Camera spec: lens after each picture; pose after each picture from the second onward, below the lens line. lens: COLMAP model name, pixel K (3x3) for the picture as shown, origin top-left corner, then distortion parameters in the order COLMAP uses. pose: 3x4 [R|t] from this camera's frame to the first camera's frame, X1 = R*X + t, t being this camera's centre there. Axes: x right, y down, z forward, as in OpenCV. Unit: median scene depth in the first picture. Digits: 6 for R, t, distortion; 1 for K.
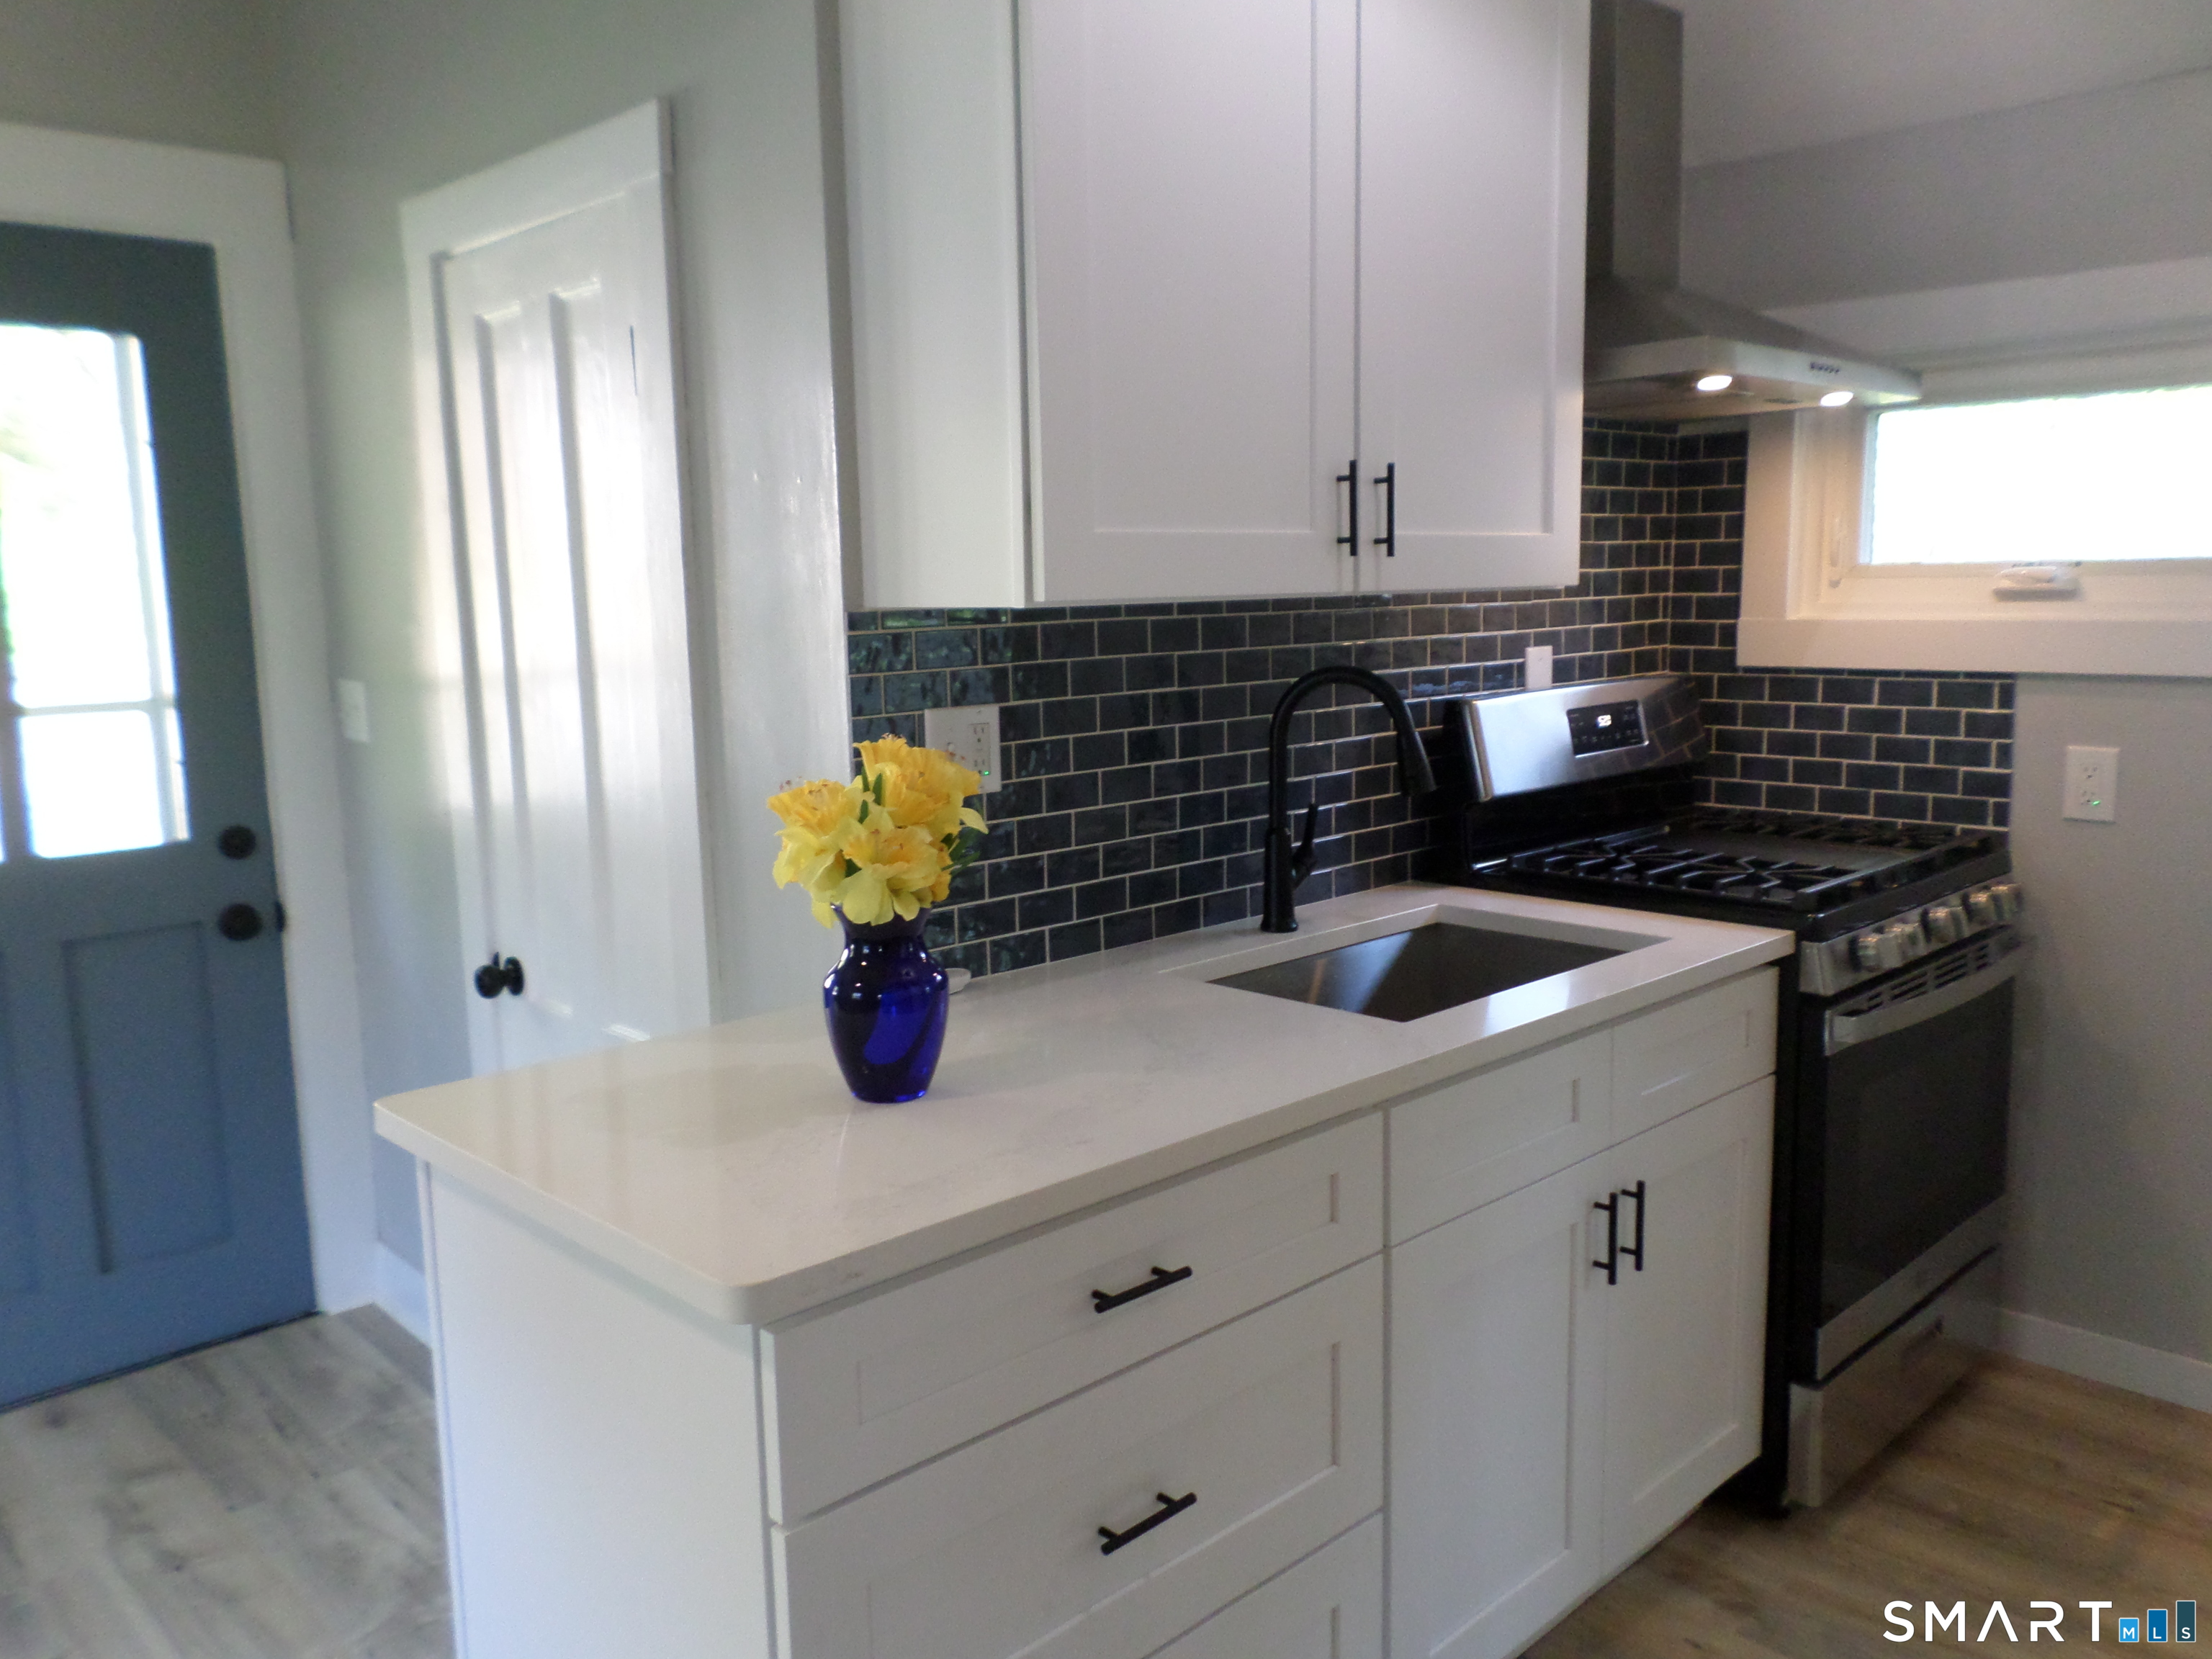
lens RADIAL K [[1704.8, 0, 1116.5], [0, 1704.8, 824.3], [0, 0, 1]] dist [0.008648, -0.012200]
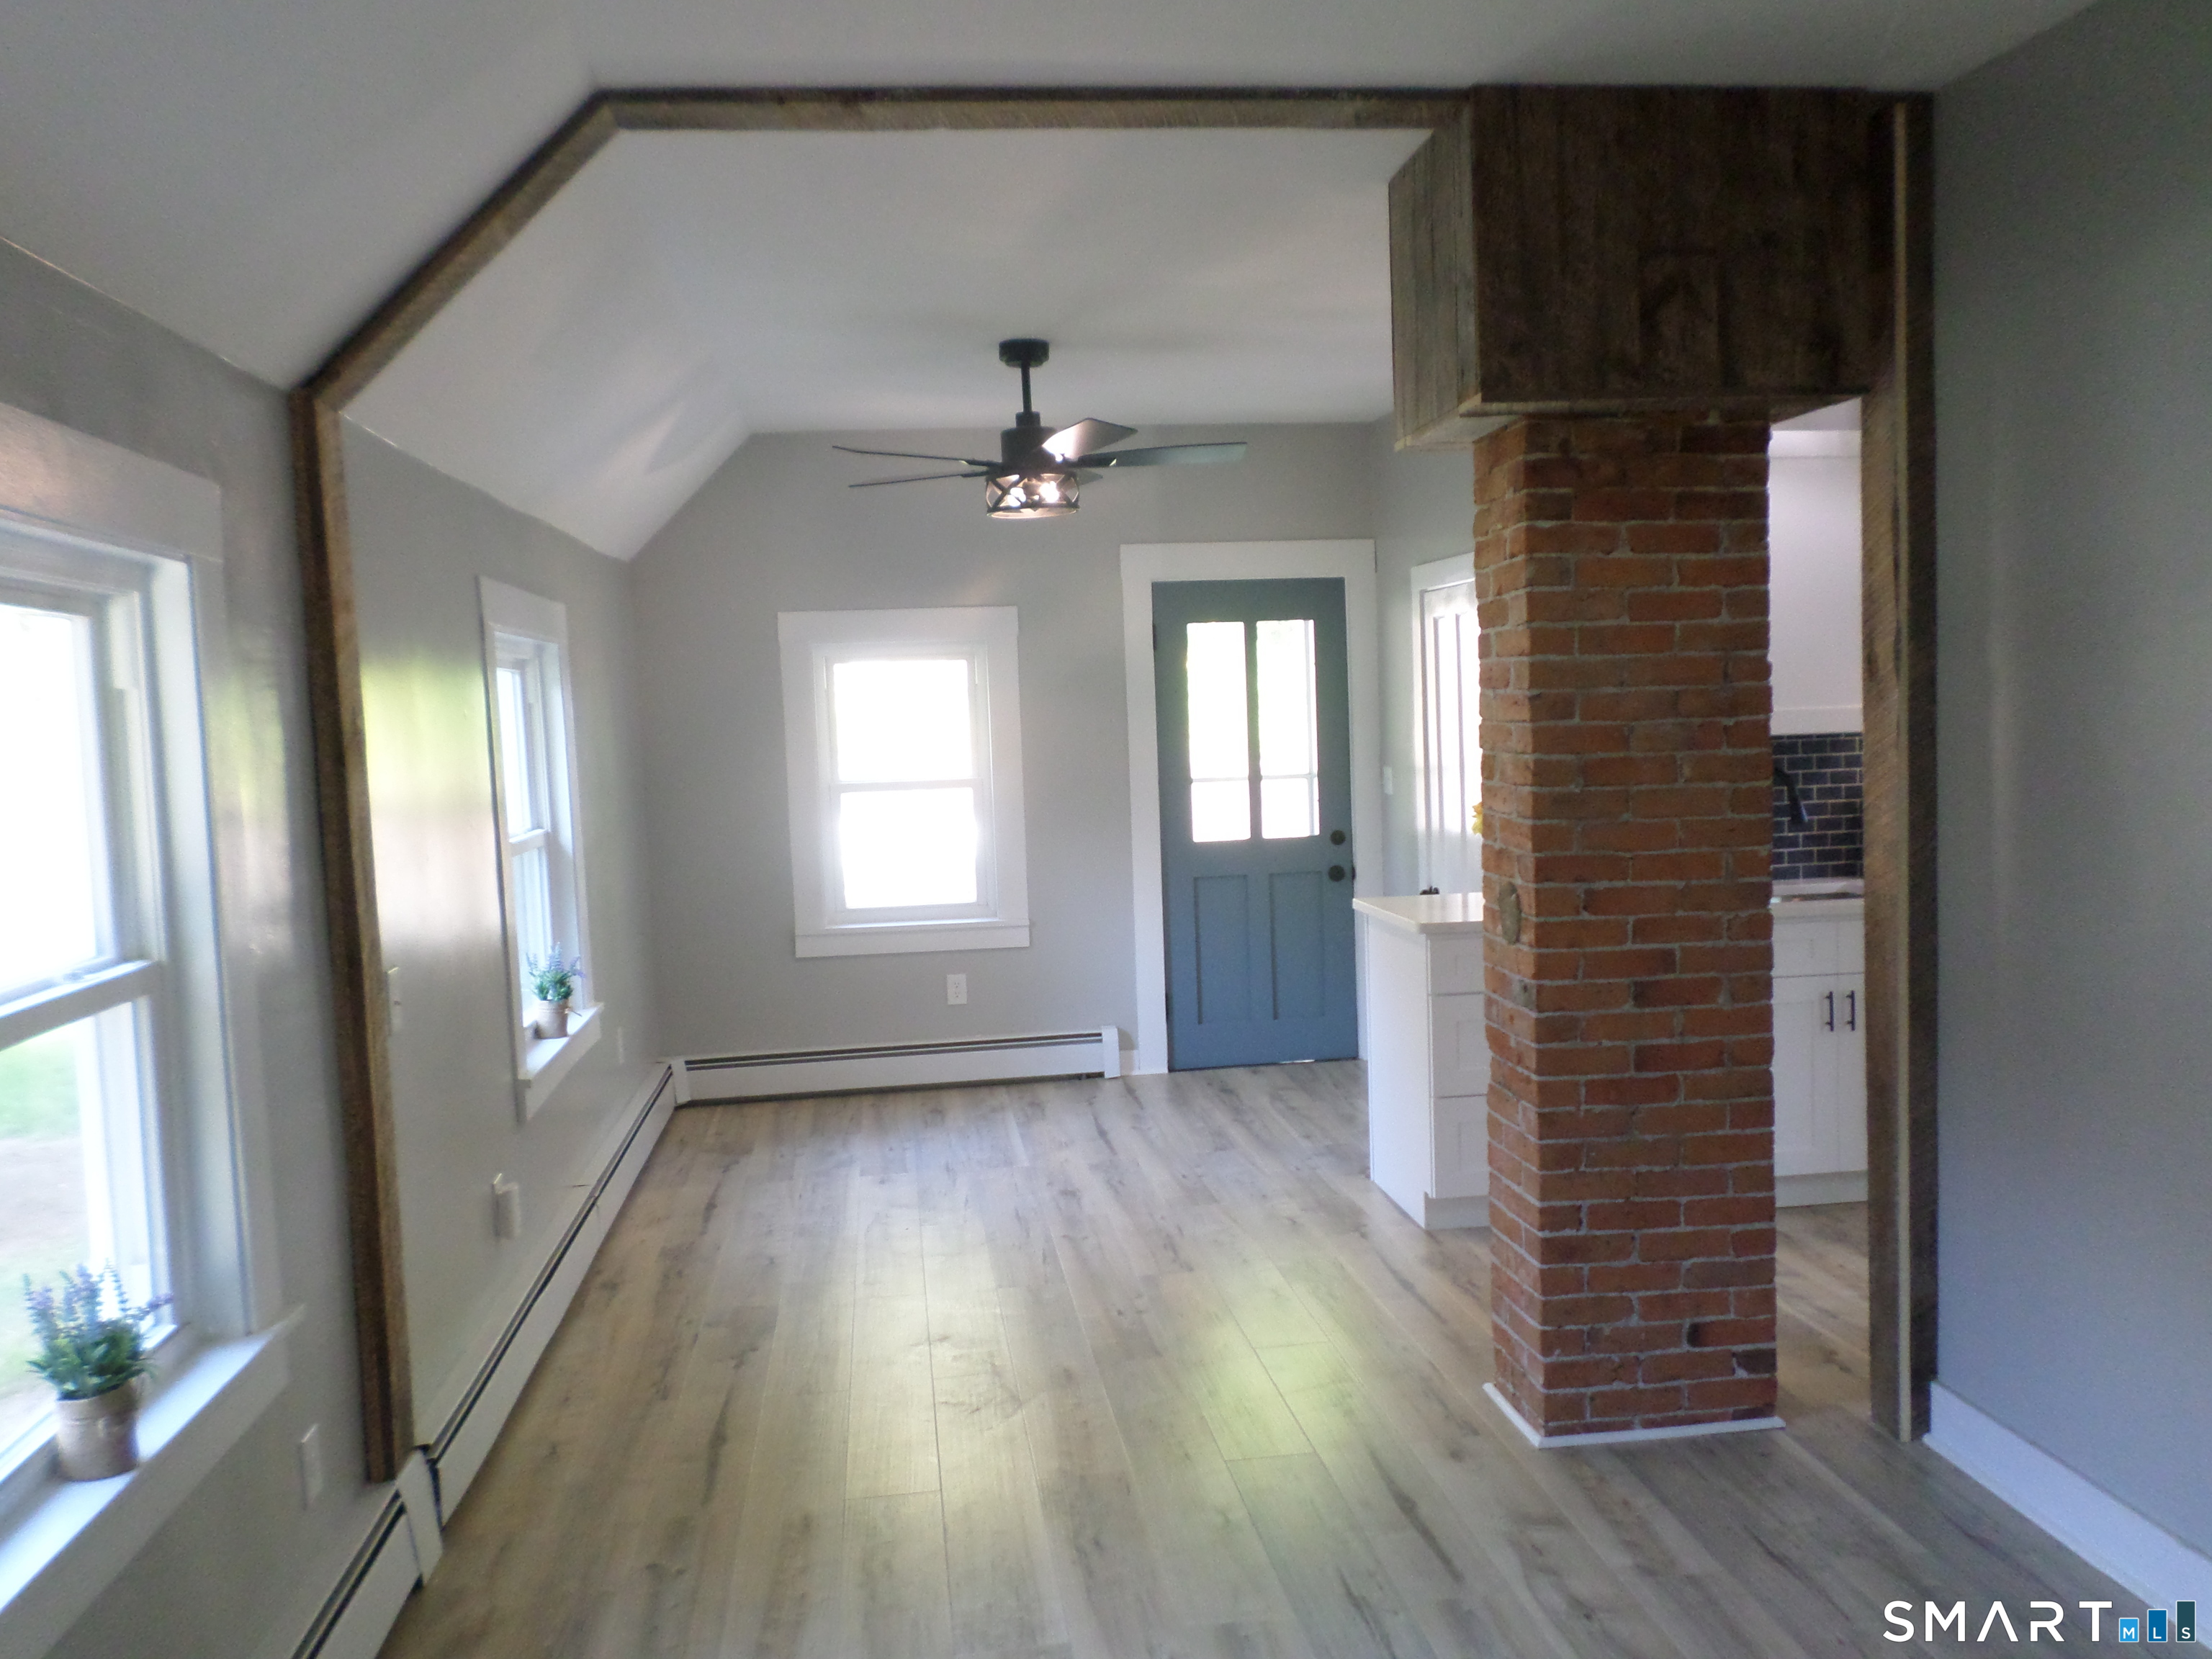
lens RADIAL K [[1704.8, 0, 1106.0], [0, 1704.8, 829.3], [0, 0, 1]] dist [0.008648, -0.012200]
pose [[0.798355, 0.037561, -0.601014, 0.611847], [-0.067923, 0.997300, -0.027898, 0.086022], [0.598344, 0.063096, 0.798751, -1.012882]]
